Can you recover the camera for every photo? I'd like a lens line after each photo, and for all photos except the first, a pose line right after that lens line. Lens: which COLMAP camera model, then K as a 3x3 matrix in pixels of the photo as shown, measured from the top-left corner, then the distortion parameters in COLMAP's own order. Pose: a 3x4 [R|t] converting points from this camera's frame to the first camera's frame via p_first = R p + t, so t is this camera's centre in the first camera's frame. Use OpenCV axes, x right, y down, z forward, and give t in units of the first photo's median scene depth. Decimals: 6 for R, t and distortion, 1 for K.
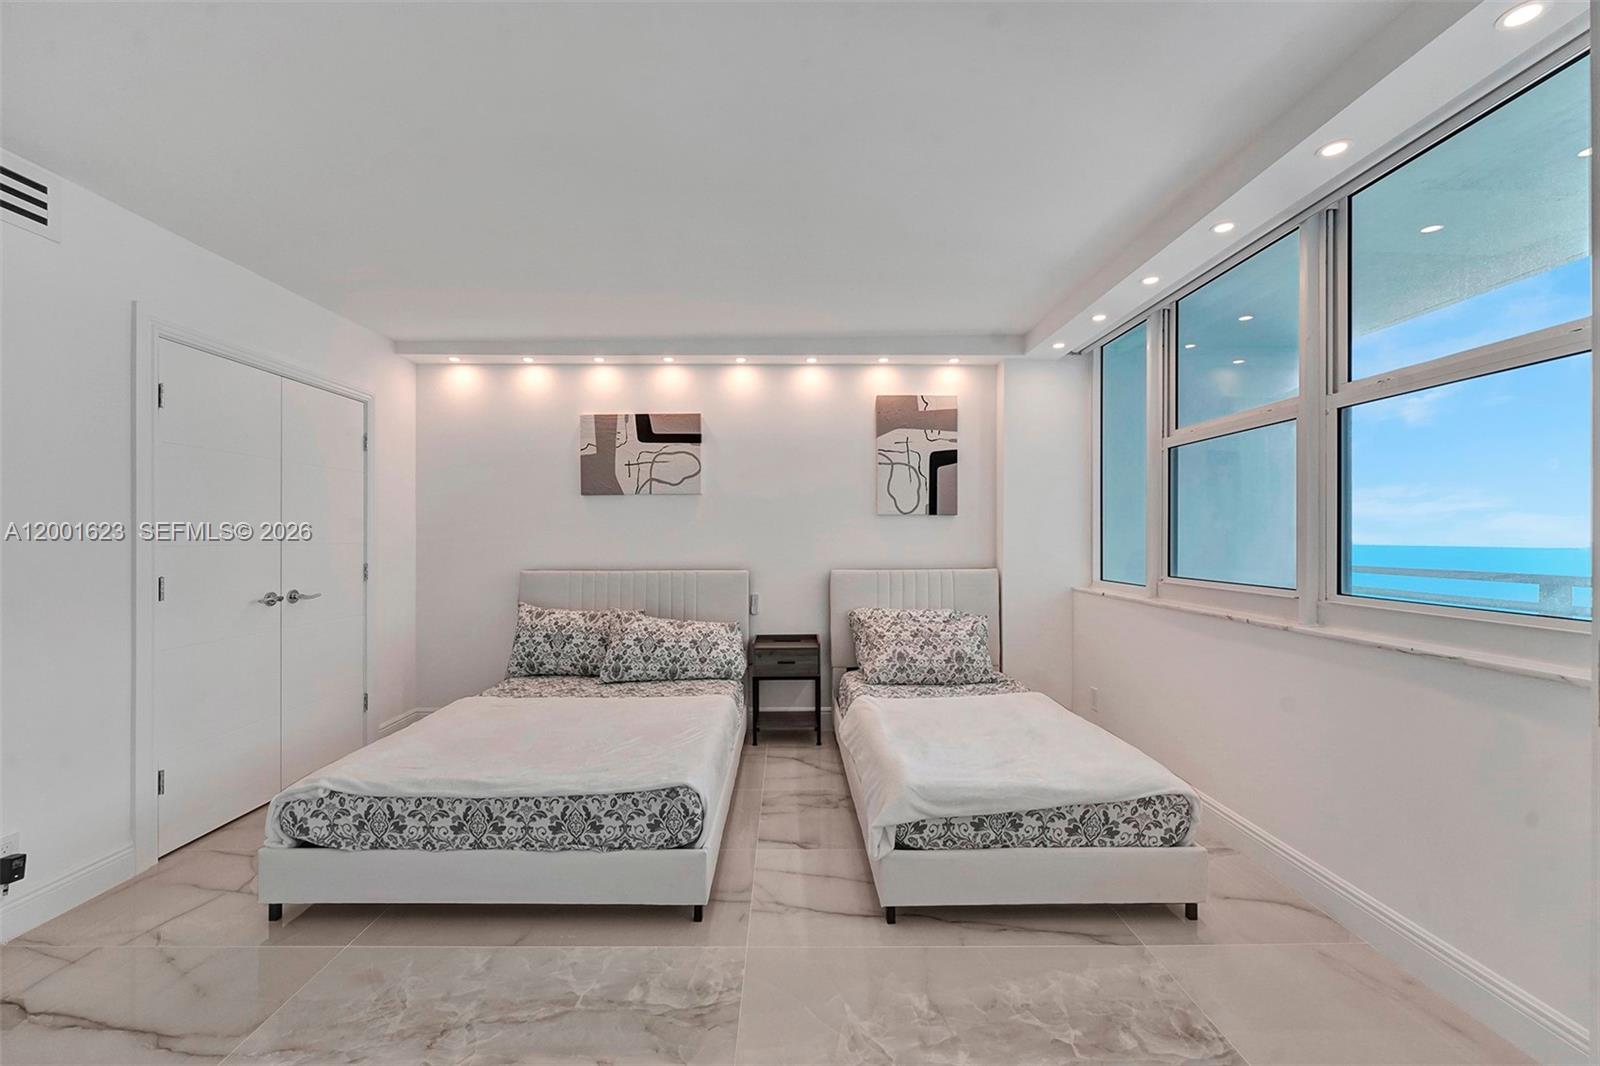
lens RADIAL K [[638.3, 0, 798.2], [0, 638.3, 540.1], [0, 0, 1]] dist [-0.001524, 0.000042]
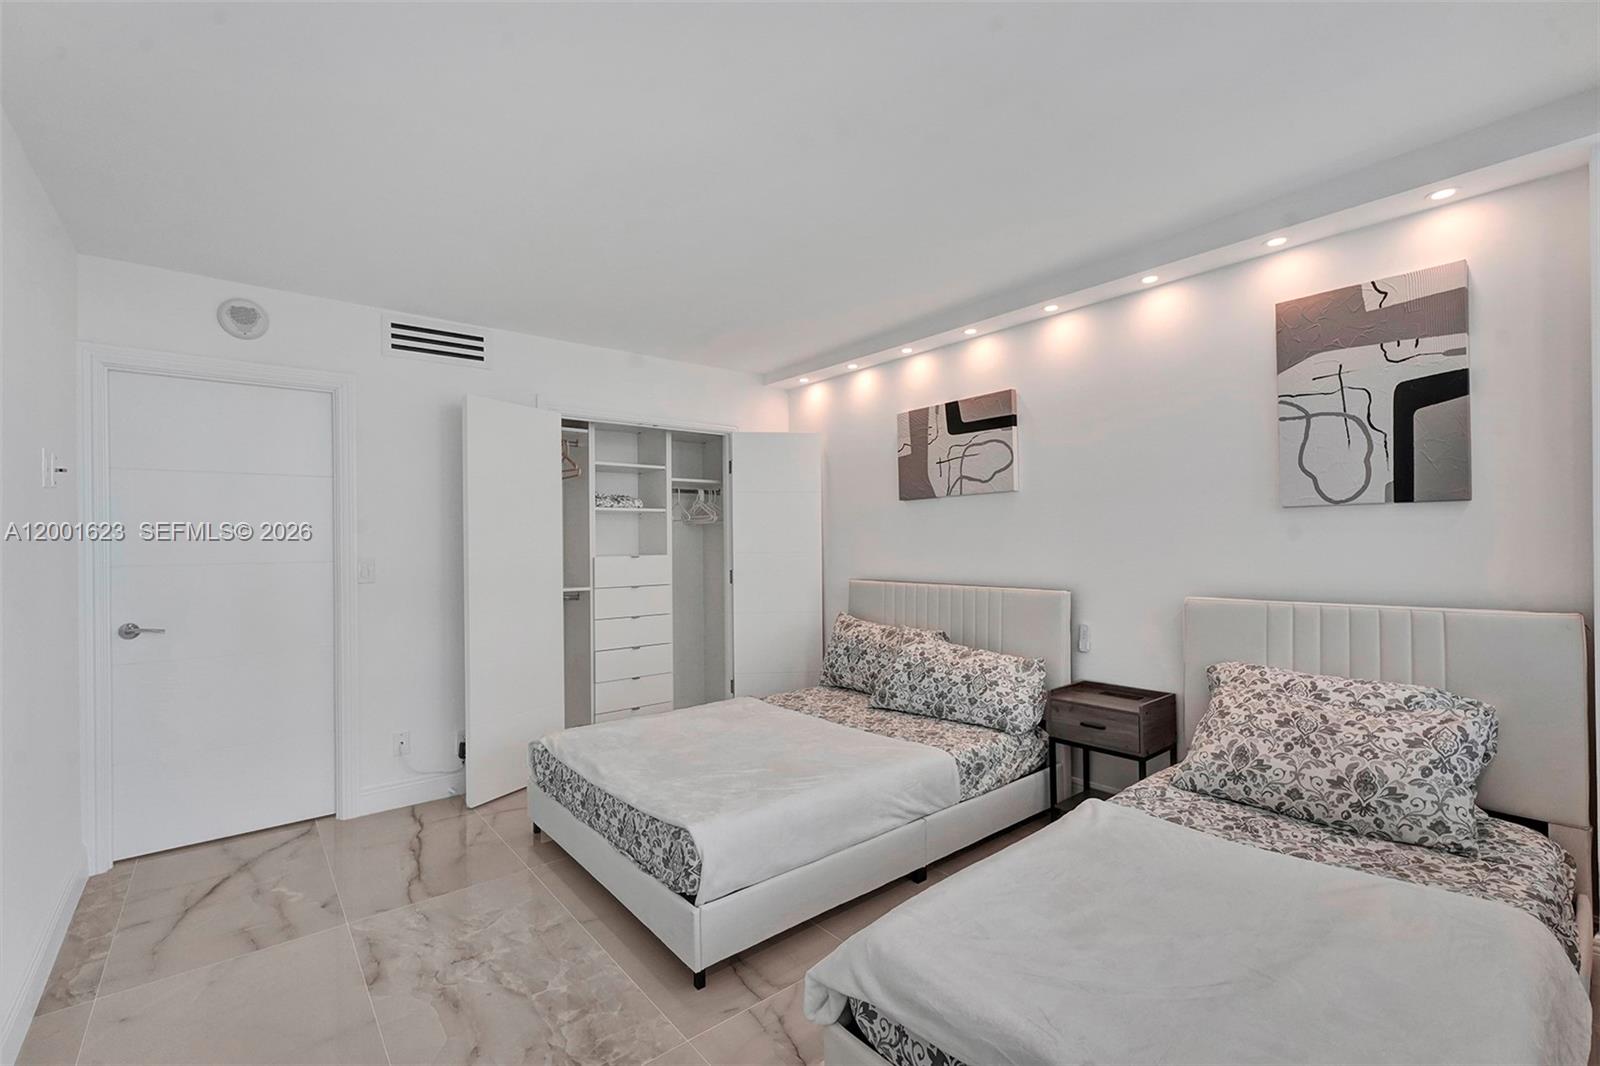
lens RADIAL K [[692.8, 0, 799.6], [0, 692.8, 542.3], [0, 0, 1]] dist [-0.000646, 0.000024]
pose [[0.623282, -0.005674, -0.781976, 0.357710], [0.009366, 0.999956, 0.000210, -0.011674], [0.781941, -0.007455, 0.623308, 0.265499]]
